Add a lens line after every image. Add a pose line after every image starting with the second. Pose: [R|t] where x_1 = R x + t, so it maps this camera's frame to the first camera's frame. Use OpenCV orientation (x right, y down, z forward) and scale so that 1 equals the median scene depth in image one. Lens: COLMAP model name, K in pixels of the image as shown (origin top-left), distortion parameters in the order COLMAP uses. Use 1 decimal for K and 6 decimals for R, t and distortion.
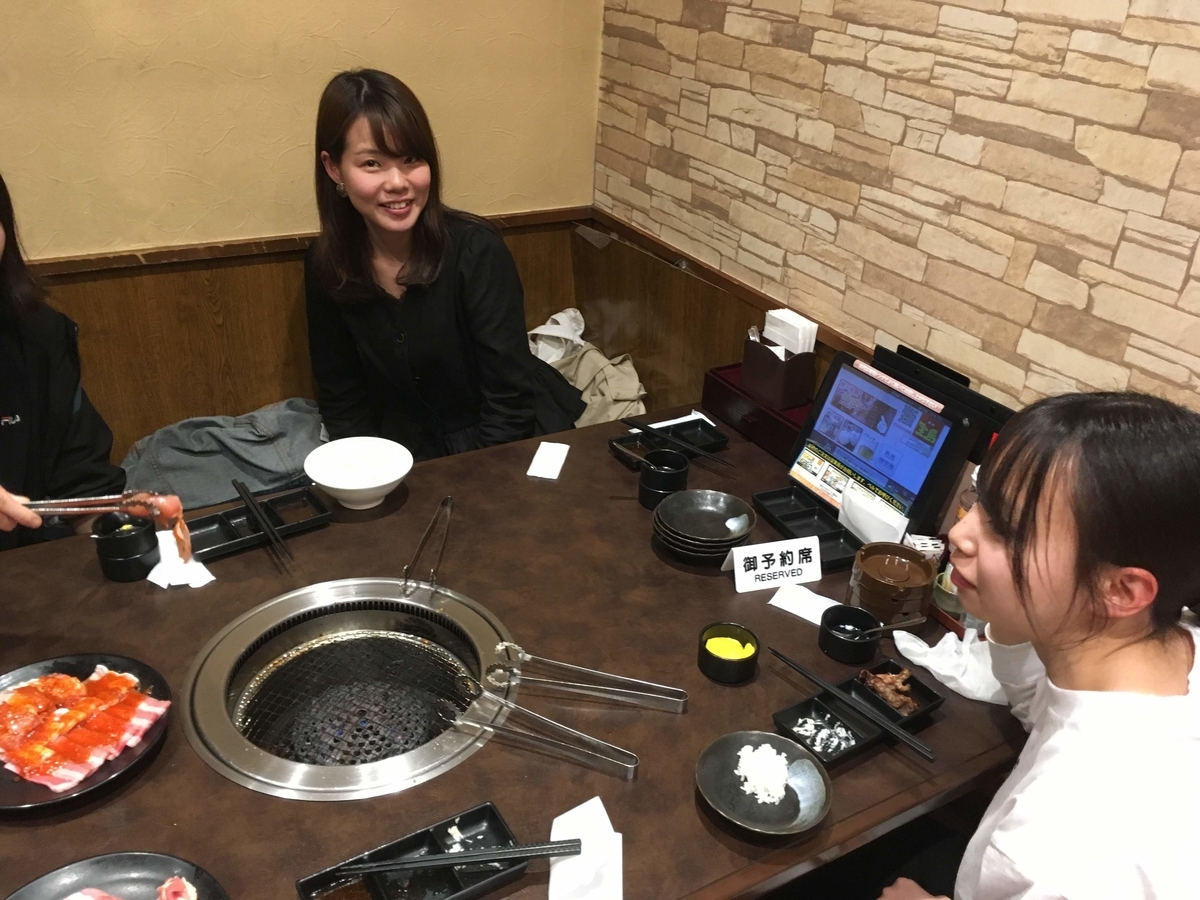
lens RADIAL K [[1018.1, 0, 600.0], [0, 1018.1, 450.0], [0, 0, 1]] dist [0.095446, -0.149740]
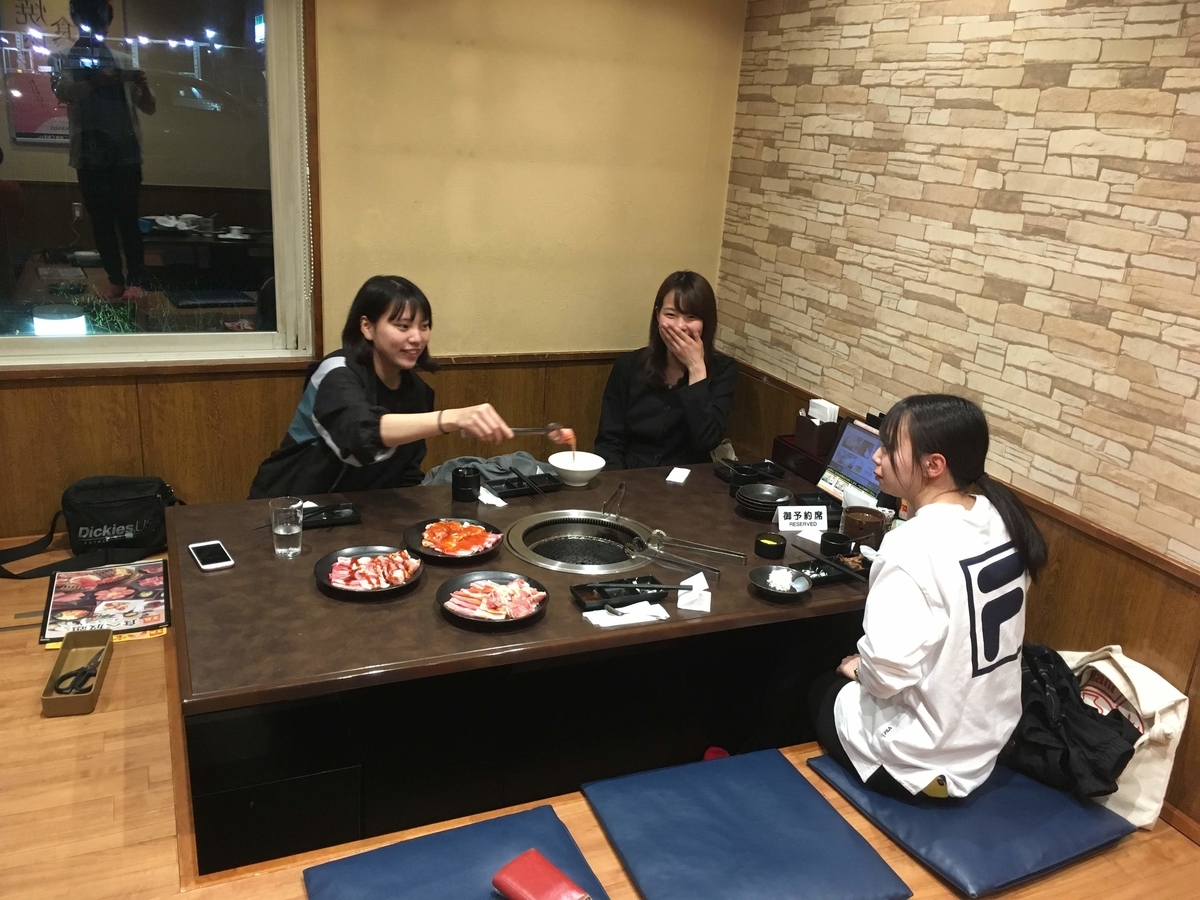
lens RADIAL K [[1018.1, 0, 600.0], [0, 1018.1, 450.0], [0, 0, 1]] dist [0.095446, -0.149740]
pose [[0.992647, 0.048000, -0.111122, 0.008824], [-0.067985, 0.980624, -0.183724, 0.325564], [0.100150, 0.189927, 0.976677, -0.789617]]
